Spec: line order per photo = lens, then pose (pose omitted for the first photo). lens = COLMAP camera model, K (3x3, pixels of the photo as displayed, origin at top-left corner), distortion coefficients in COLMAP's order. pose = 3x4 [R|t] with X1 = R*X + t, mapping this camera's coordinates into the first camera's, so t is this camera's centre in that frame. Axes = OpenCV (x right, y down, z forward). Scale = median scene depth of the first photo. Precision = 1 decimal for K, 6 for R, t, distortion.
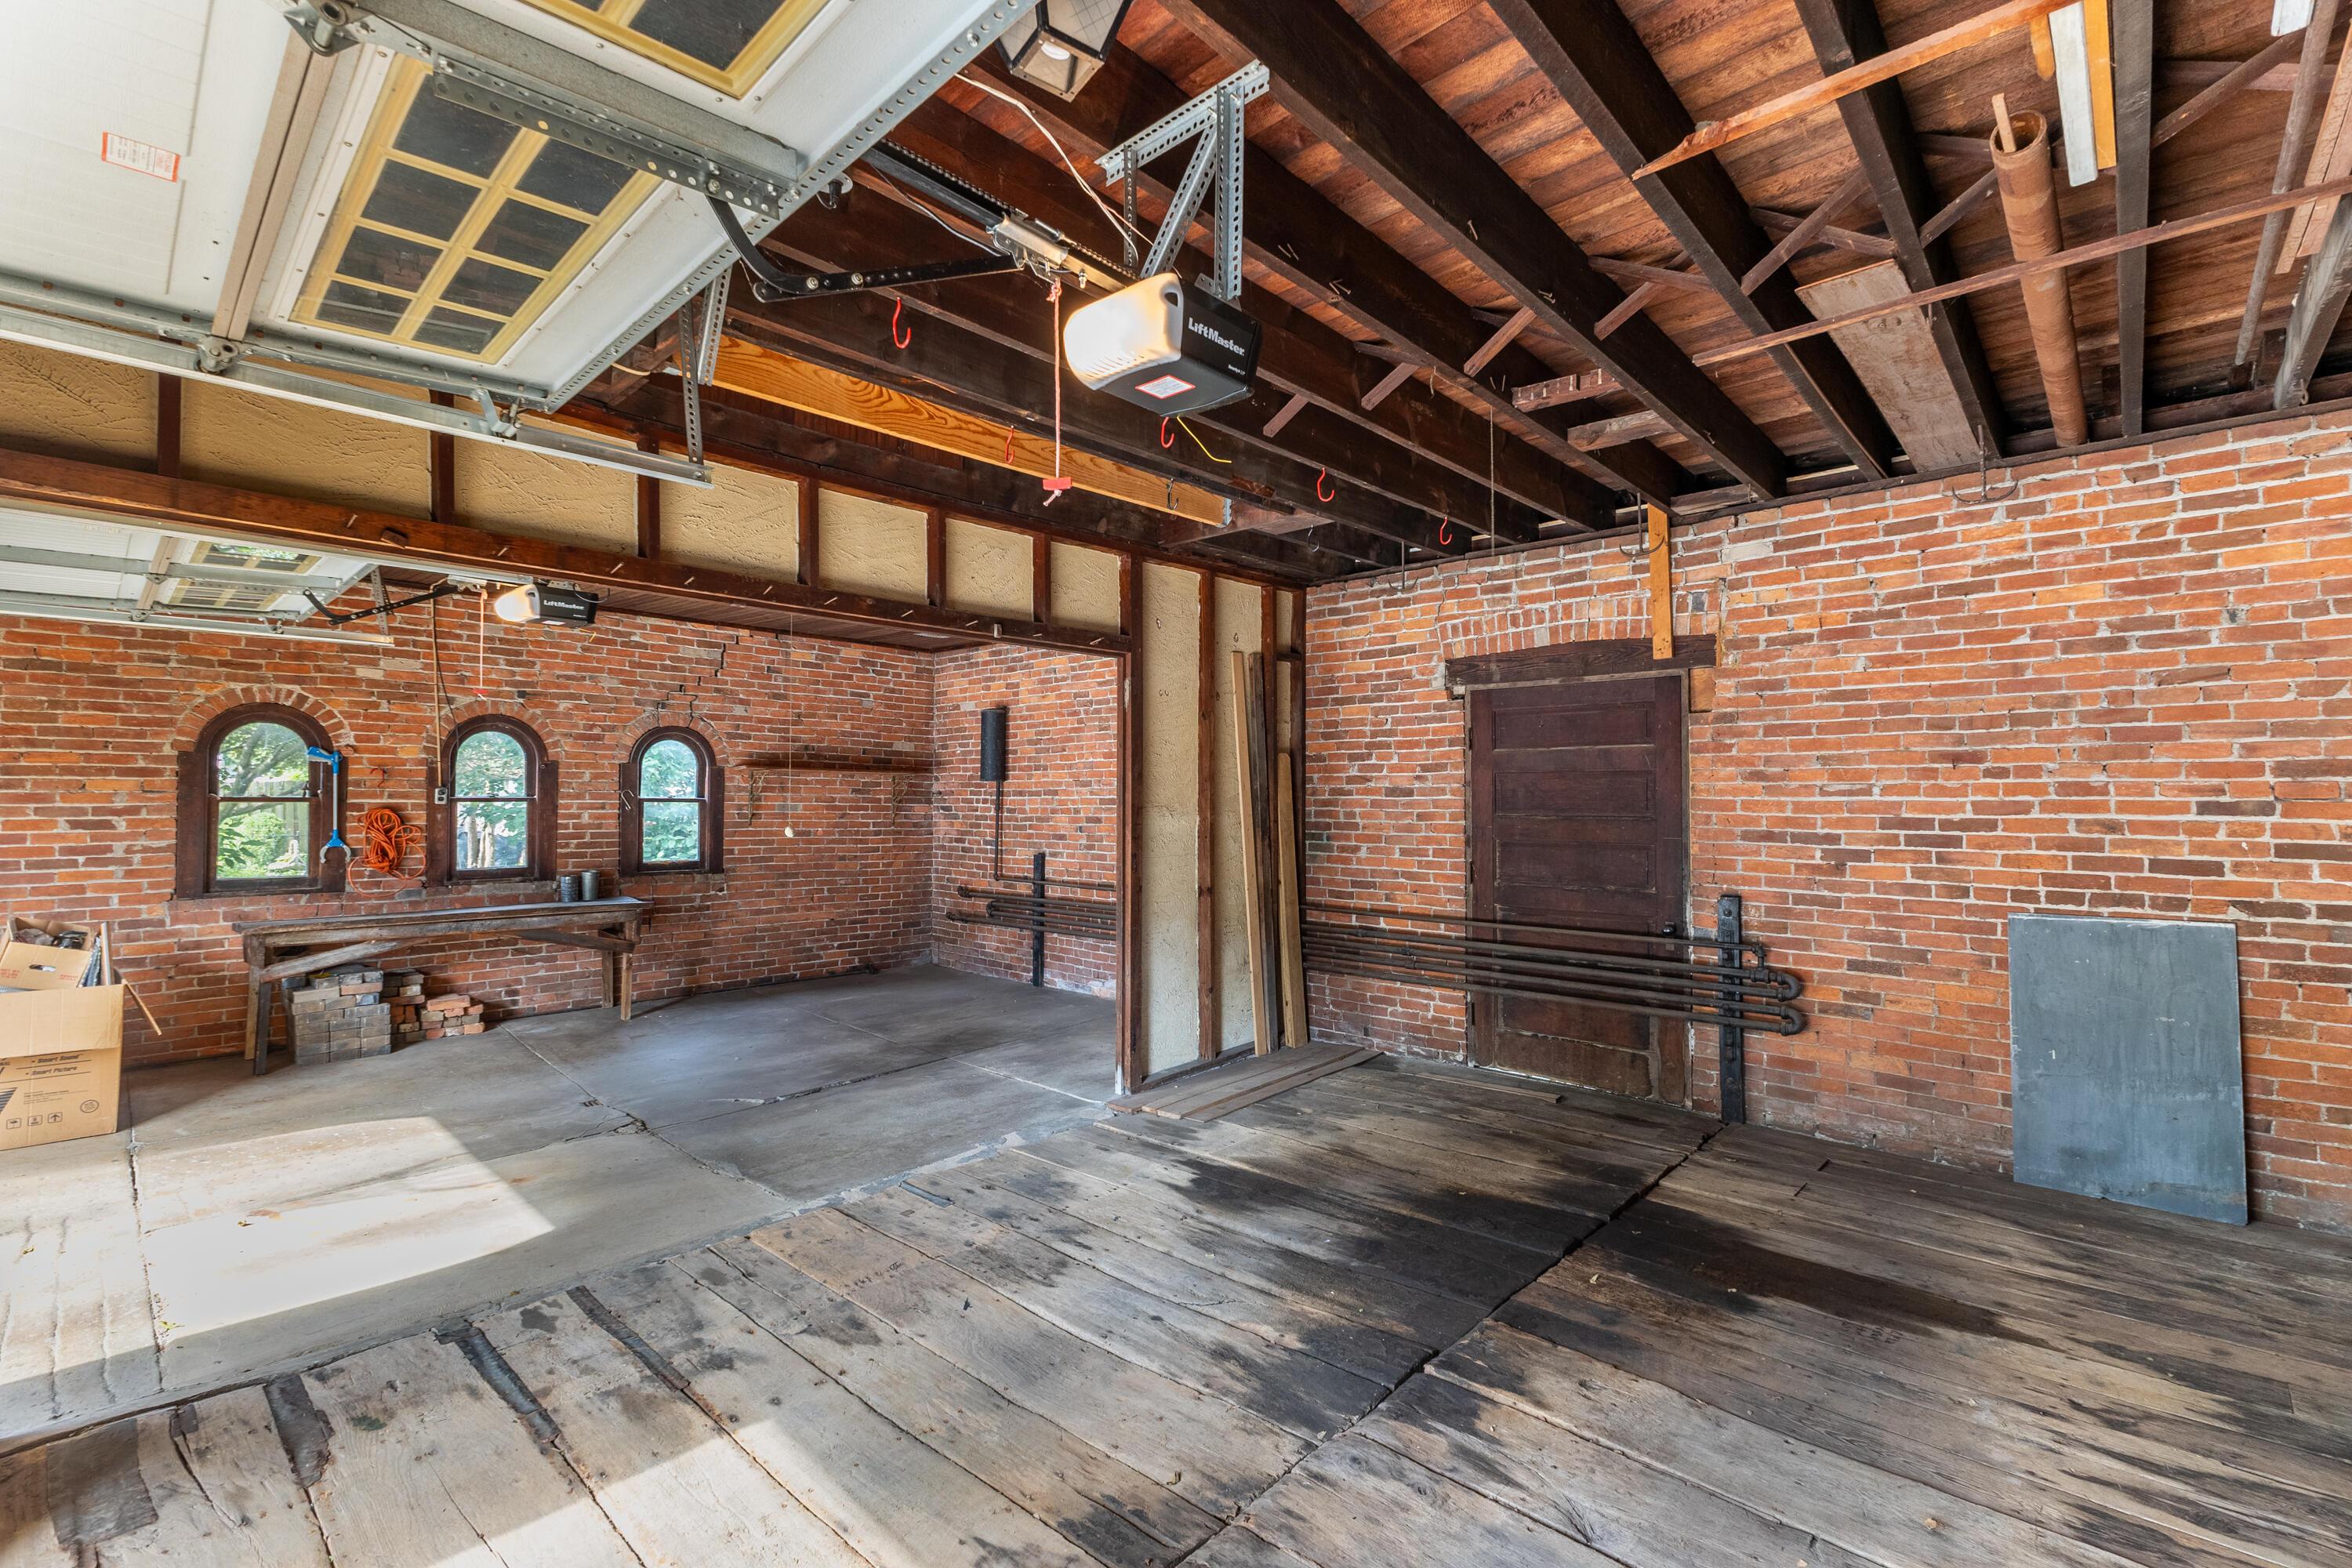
lens RADIAL K [[1038.2, 0, 1178.7], [0, 1038.2, 791.6], [0, 0, 1]] dist [0.012116, -0.002069]
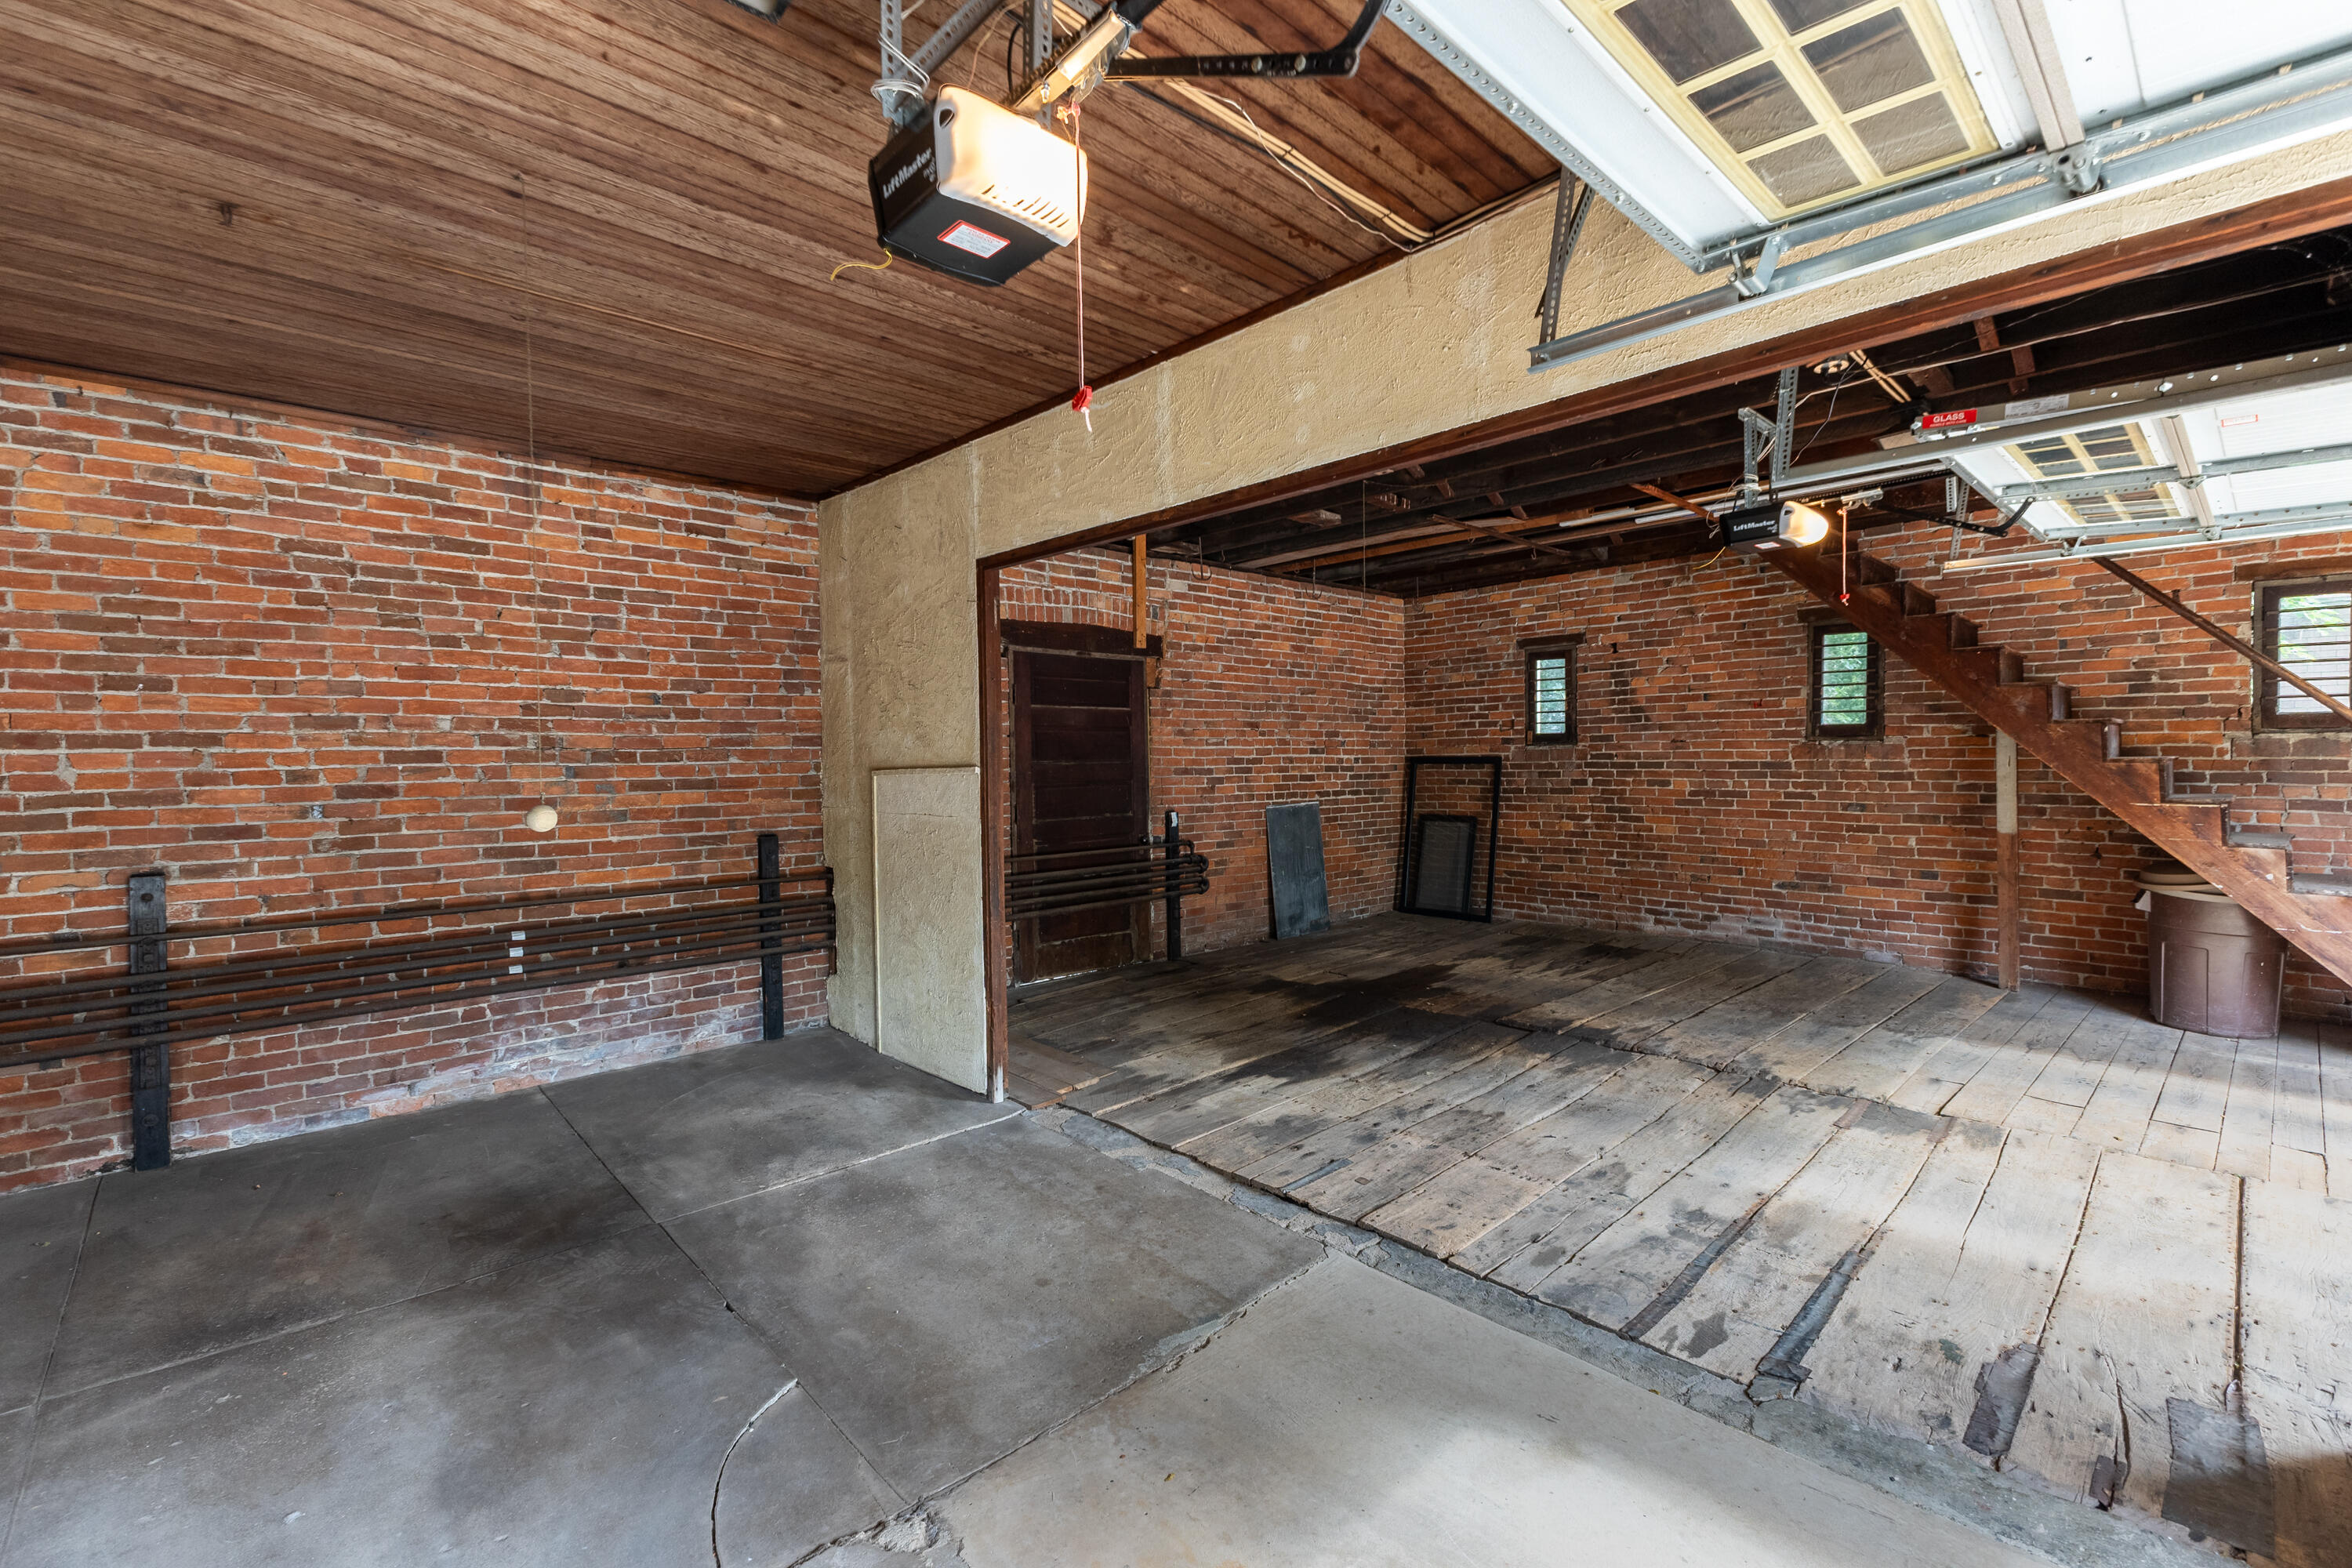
lens RADIAL K [[1038.2, 0, 1179.0], [0, 1038.2, 766.0], [0, 0, 1]] dist [0.012116, -0.002069]
pose [[0.047089, -0.009424, 0.998846, -1.130382], [0.007175, 0.999933, 0.009096, 0.023822], [-0.998865, 0.006739, 0.047154, 1.059999]]
